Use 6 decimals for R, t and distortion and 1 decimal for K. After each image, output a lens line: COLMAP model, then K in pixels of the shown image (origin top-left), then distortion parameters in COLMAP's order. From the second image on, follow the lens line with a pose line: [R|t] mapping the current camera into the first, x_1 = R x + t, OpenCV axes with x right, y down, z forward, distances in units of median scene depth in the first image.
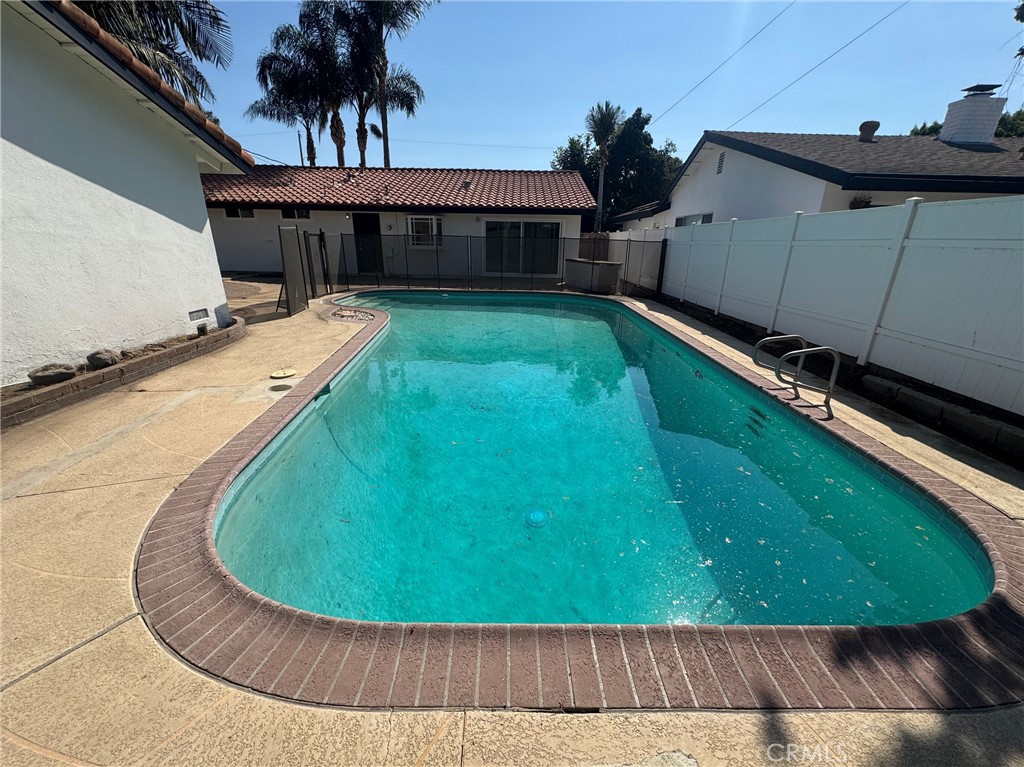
lens RADIAL K [[411.2, 0, 511.8], [0, 411.2, 382.6], [0, 0, 1]] dist [0.010517, 0.000210]
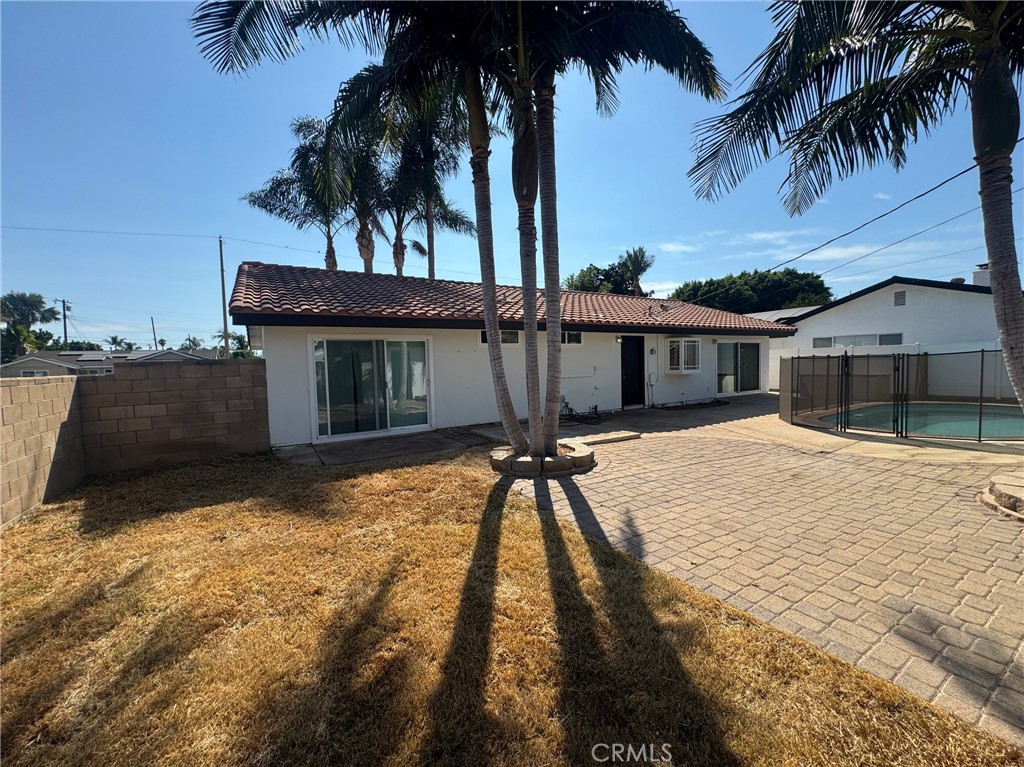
lens RADIAL K [[411.2, 0, 511.4], [0, 411.2, 387.6], [0, 0, 1]] dist [0.010517, 0.000210]
pose [[0.860676, -0.052016, 0.506489, -0.608074], [0.193705, 0.953417, -0.231247, -0.110086], [-0.470866, 0.297138, 0.830659, 0.303260]]
